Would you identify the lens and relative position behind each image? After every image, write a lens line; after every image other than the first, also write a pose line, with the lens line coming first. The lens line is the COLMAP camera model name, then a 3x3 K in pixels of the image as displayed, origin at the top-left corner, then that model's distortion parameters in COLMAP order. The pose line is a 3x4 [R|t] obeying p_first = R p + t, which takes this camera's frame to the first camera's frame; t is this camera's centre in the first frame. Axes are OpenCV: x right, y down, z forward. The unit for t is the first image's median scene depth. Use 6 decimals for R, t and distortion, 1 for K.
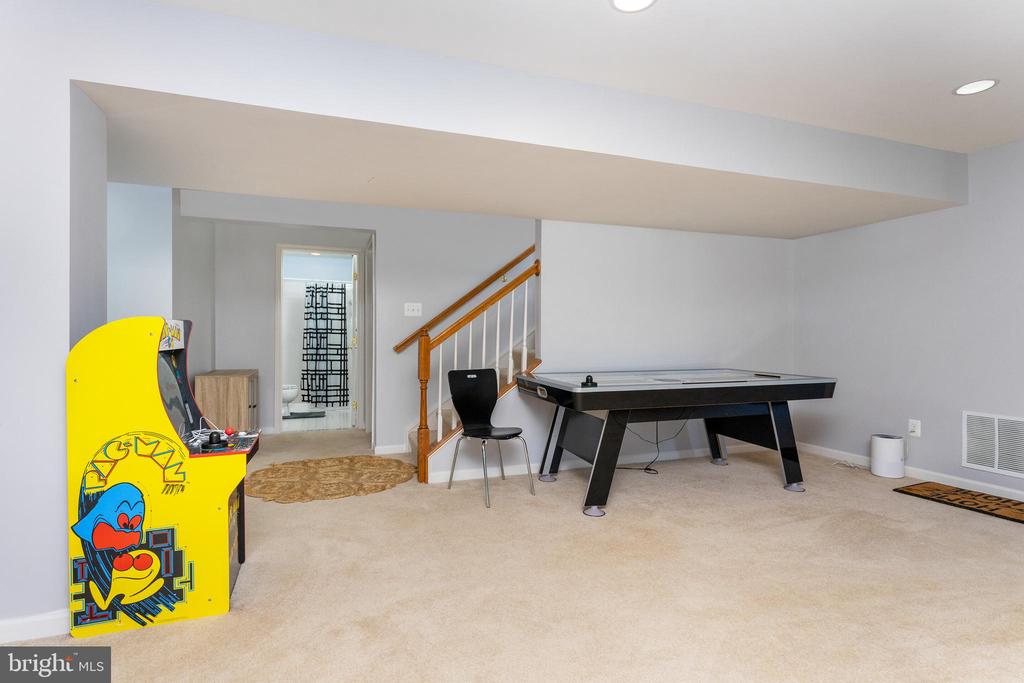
lens RADIAL K [[516.6, 0, 516.0], [0, 516.6, 341.6], [0, 0, 1]] dist [0.004433, 0.000202]
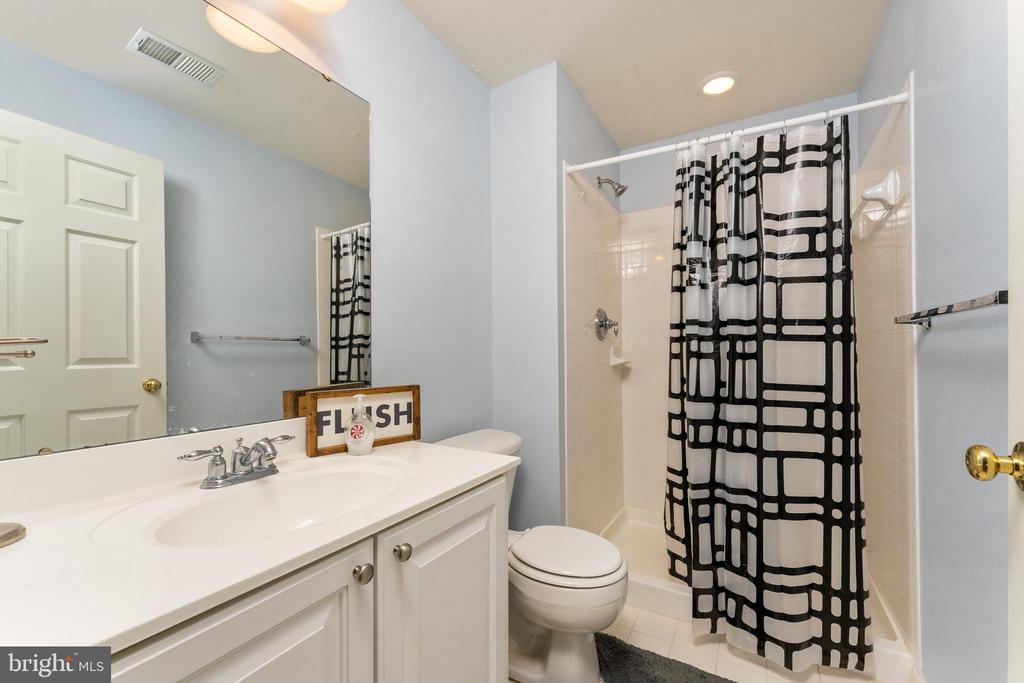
lens RADIAL K [[415.7, 0, 521.4], [0, 415.7, 348.1], [0, 0, 1]] dist [0.001965, 0.000922]
pose [[0.639474, -0.010651, -0.768739, -0.287804], [-0.003122, 0.999860, -0.016451, -0.008143], [0.768806, 0.012920, 0.639351, 0.791211]]
